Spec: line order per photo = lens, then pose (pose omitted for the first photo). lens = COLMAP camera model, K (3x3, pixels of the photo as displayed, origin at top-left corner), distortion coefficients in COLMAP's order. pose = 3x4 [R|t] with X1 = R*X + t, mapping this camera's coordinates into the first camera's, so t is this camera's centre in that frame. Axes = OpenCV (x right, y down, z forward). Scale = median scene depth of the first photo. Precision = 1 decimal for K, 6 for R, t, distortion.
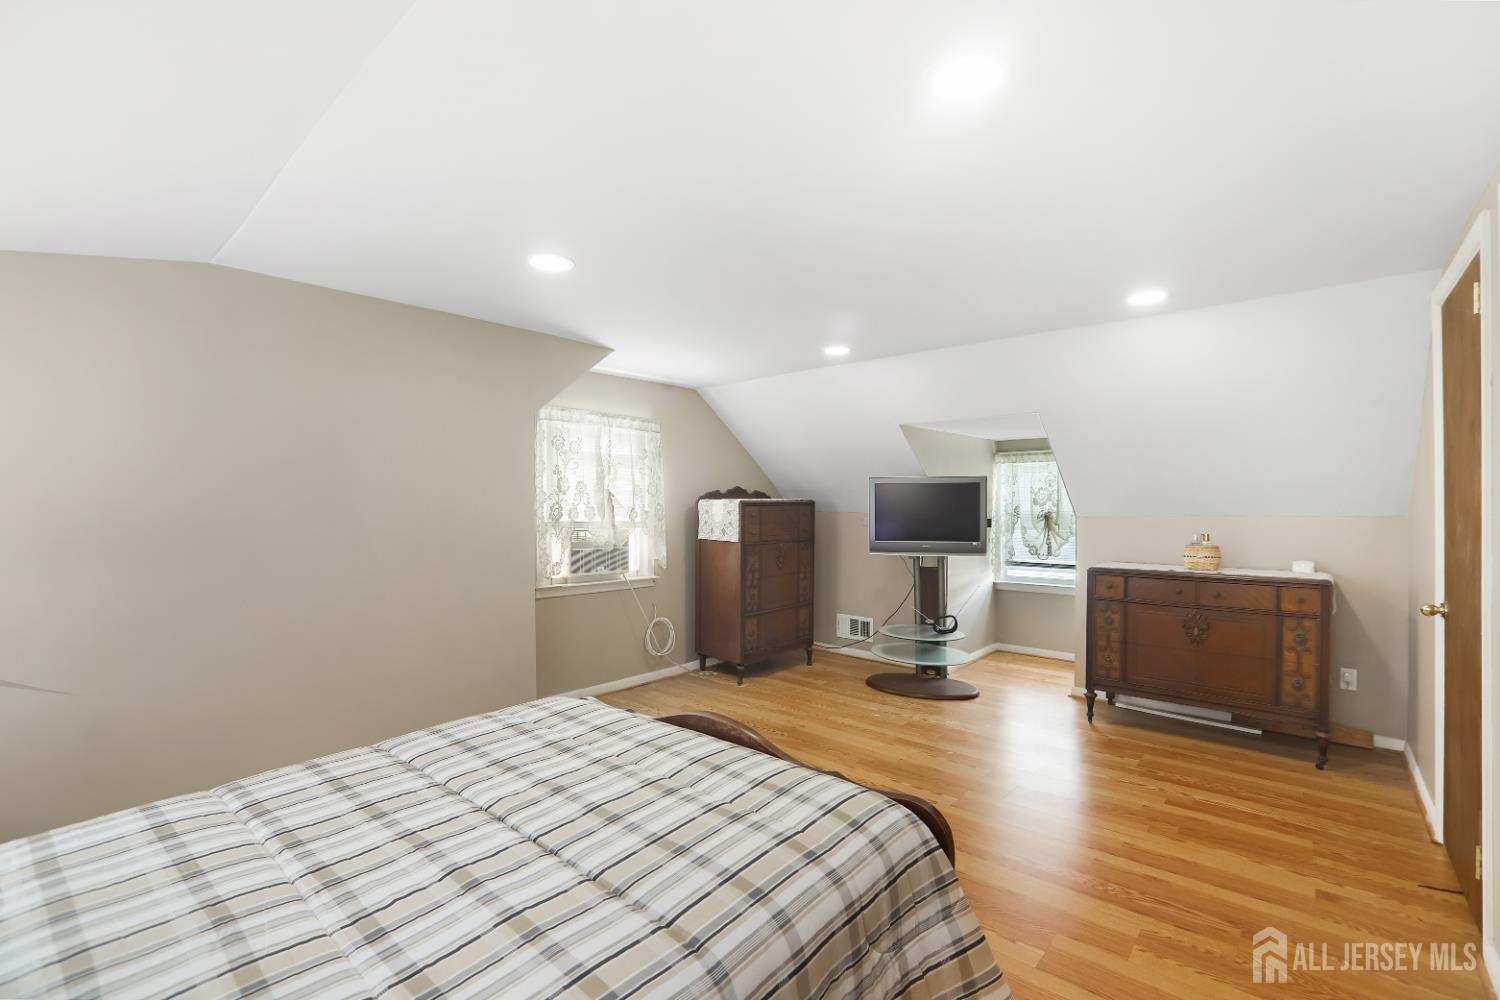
lens RADIAL K [[654.2, 0, 750.0], [0, 654.2, 500.0], [0, 0, 1]] dist [-0.034096, 0.000430]
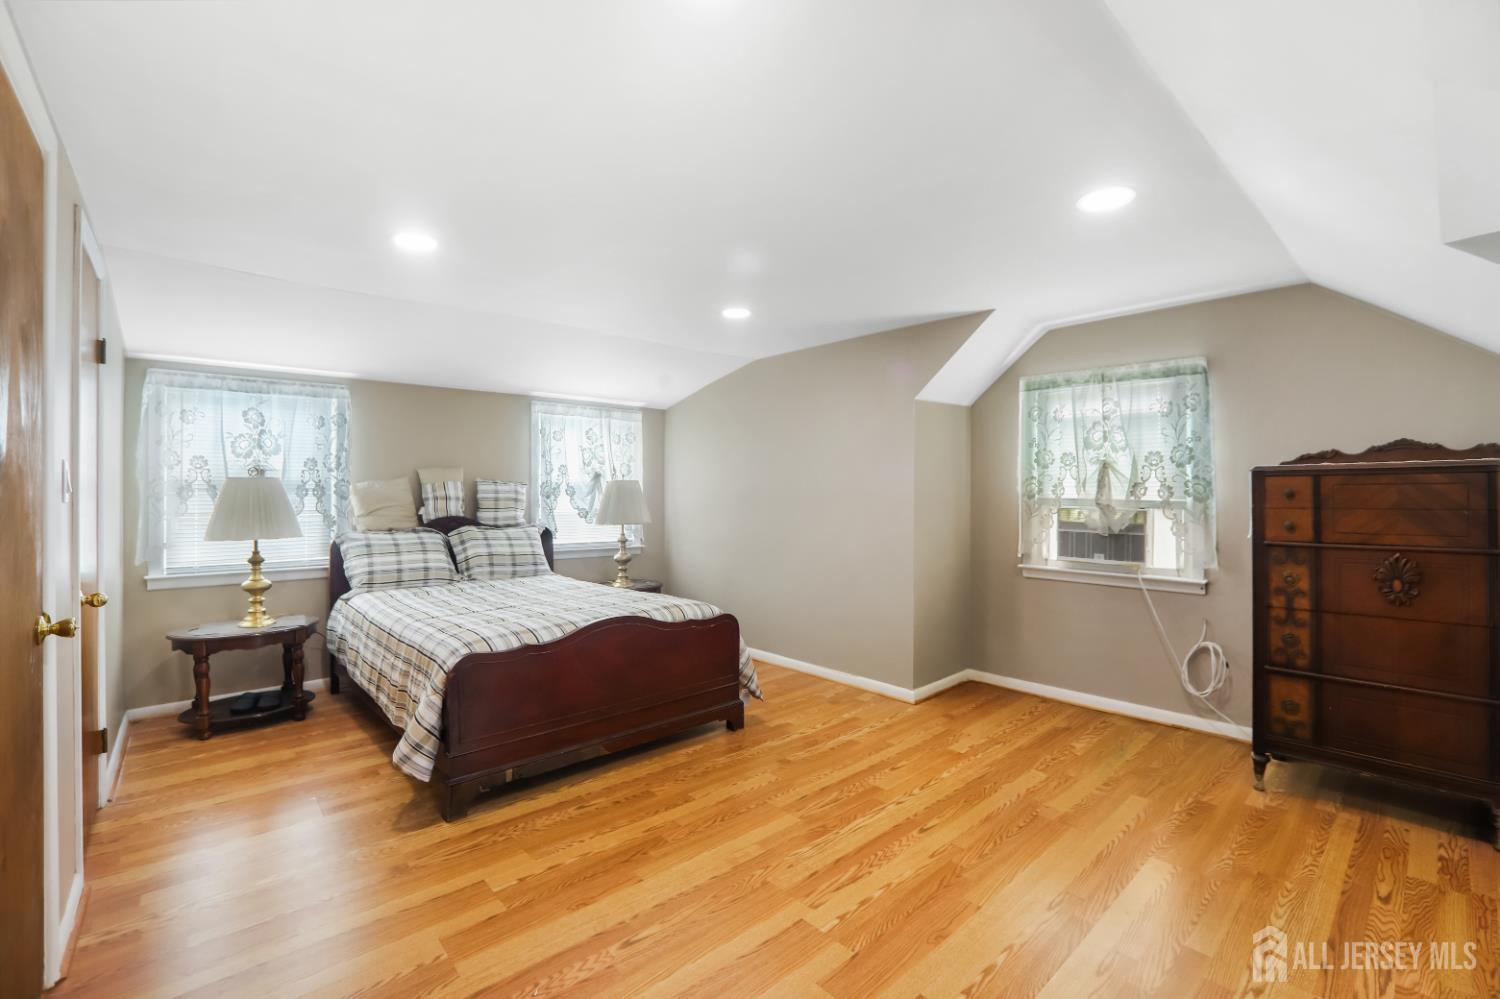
lens RADIAL K [[650.0, 0, 756.9], [0, 650.0, 488.6], [0, 0, 1]] dist [-0.033309, 0.000688]
pose [[-0.104878, -0.006682, -0.994463, 0.627853], [0.009019, 0.999930, -0.007670, 0.021967], [0.994444, -0.009774, -0.104811, 0.661927]]
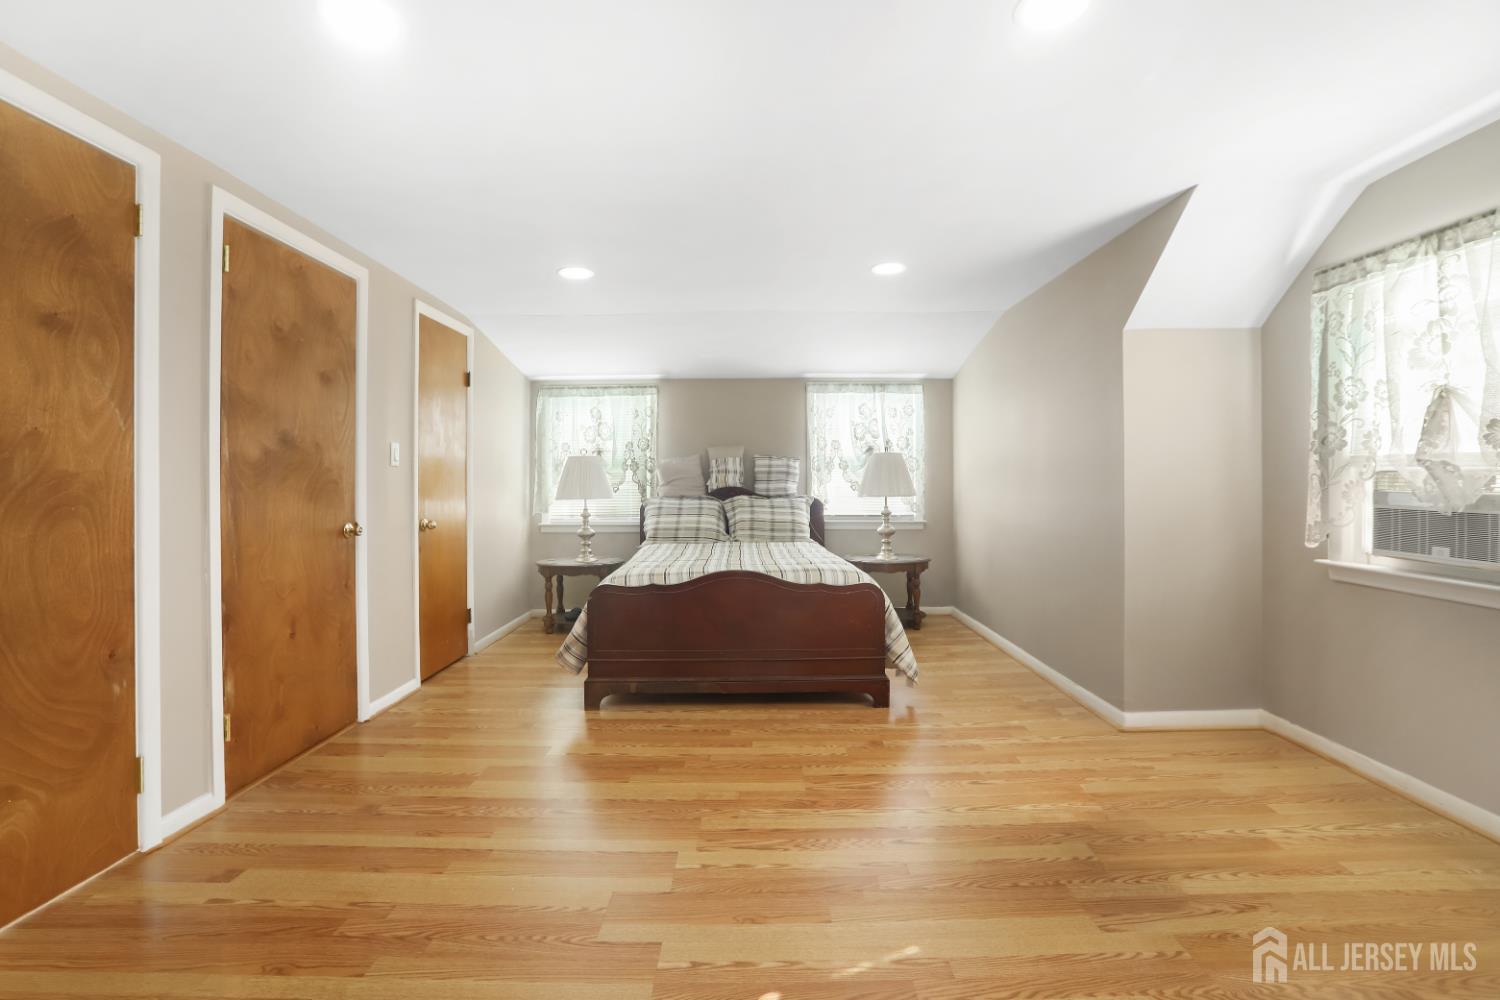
lens RADIAL K [[672.0, 0, 775.8], [0, 672.0, 487.0], [0, 0, 1]] dist [-0.031546, 0.000297]
pose [[-0.739551, 0.009810, -0.673029, 0.457092], [0.012444, 0.999922, 0.000900, 0.051656], [0.672986, -0.007709, -0.739615, 1.034820]]
